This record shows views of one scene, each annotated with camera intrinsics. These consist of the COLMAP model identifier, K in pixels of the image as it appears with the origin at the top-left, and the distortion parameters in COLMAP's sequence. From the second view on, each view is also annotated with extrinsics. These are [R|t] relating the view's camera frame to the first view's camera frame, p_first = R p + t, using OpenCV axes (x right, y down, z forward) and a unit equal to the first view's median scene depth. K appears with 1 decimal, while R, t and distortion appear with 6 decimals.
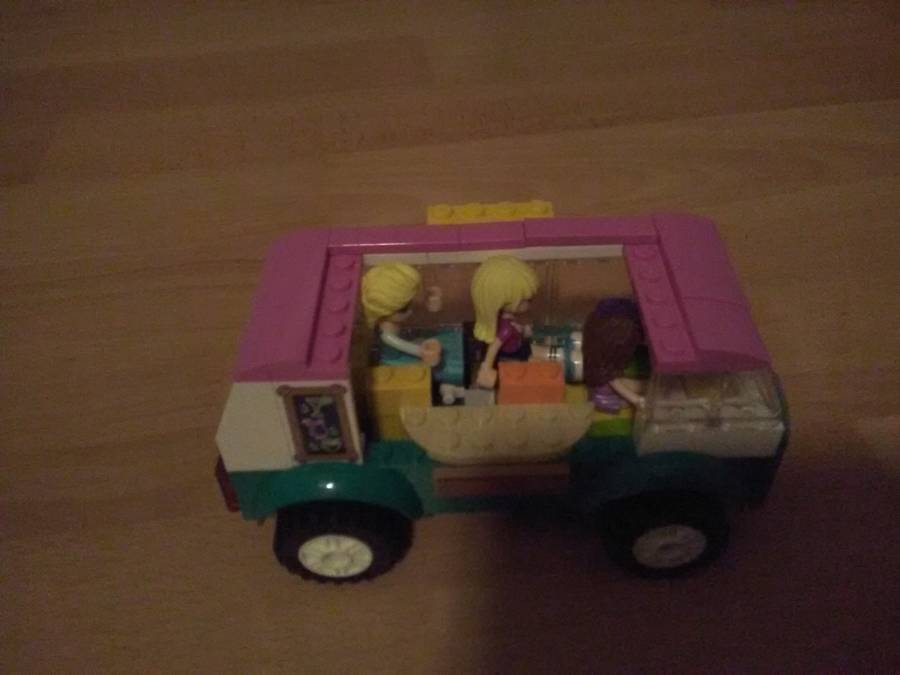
lens RADIAL K [[802.5, 0, 458.1], [0, 802.5, 334.7], [0, 0, 1]] dist [0.007606, -0.001585]
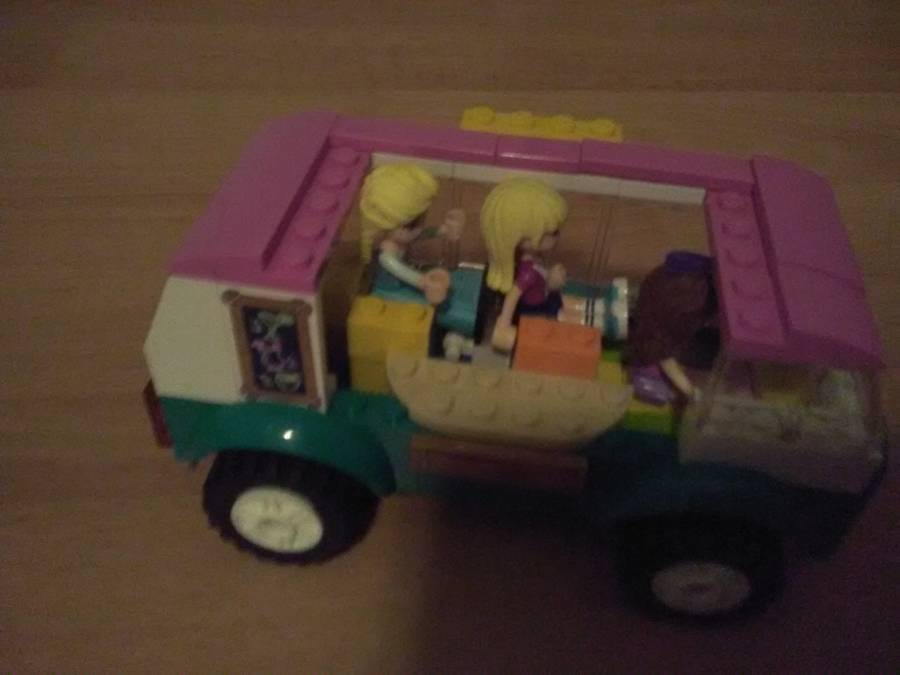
lens RADIAL K [[794.3, 0, 460.6], [0, 794.3, 337.5], [0, 0, 1]] dist [0.047420, -0.112622]
pose [[0.985426, 0.160716, -0.055736, 0.040990], [-0.160146, 0.986986, 0.014573, 0.055491], [0.057353, -0.005435, 0.998339, 0.231980]]
